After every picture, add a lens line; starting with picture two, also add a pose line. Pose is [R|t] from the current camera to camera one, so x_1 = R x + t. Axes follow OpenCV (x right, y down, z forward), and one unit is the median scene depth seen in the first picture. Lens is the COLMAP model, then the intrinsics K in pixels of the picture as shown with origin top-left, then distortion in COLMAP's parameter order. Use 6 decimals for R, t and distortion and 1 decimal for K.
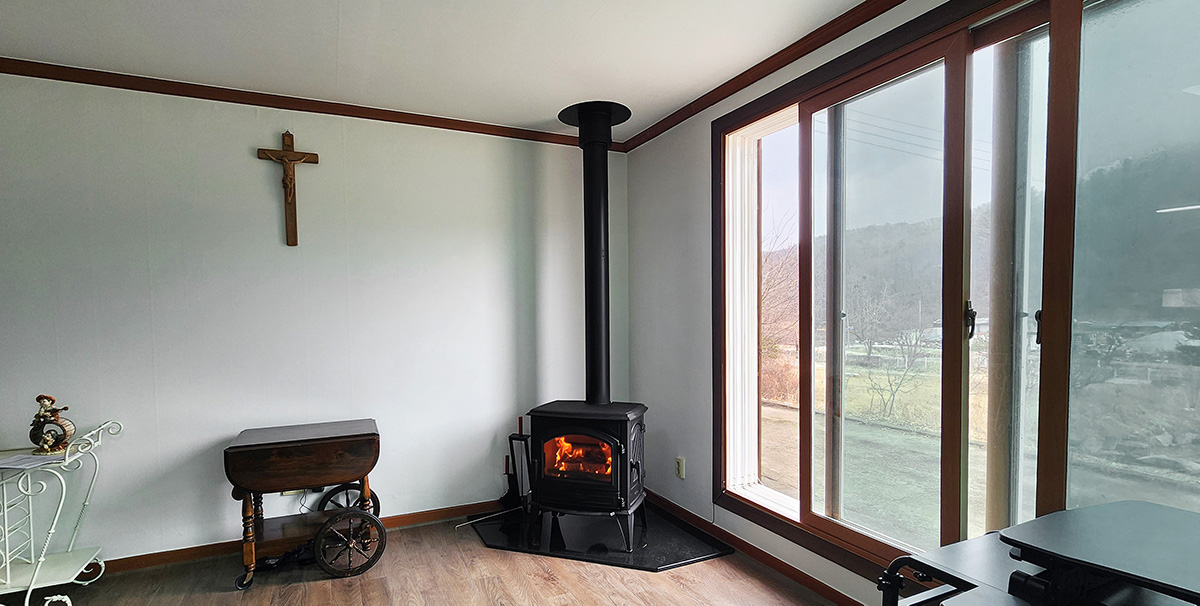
lens RADIAL K [[519.1, 0, 572.8], [0, 519.1, 343.6], [0, 0, 1]] dist [0.002319, -0.000555]
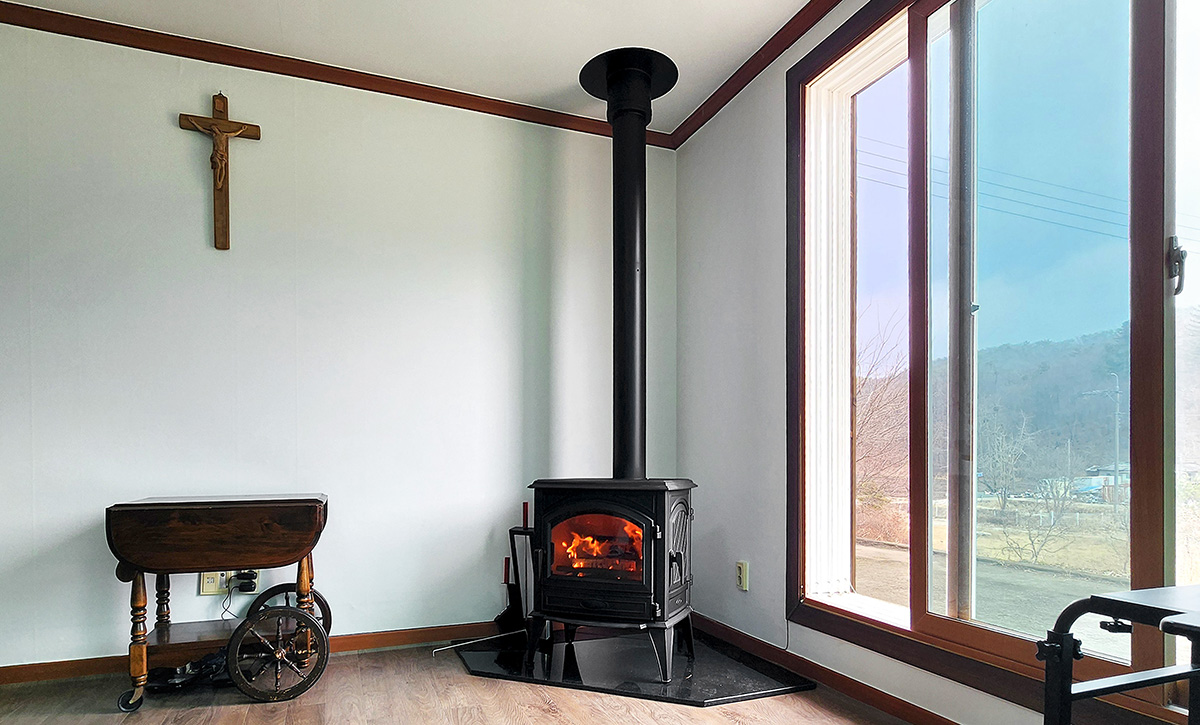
lens RADIAL K [[636.8, 0, 602.4], [0, 636.8, 455.7], [0, 0, 1]] dist [-0.003339, 0.000405]
pose [[0.999227, 0.022026, -0.032553, 0.043593], [-0.023679, 0.998403, -0.051289, 0.139992], [0.031371, 0.052020, 0.998153, 0.113629]]
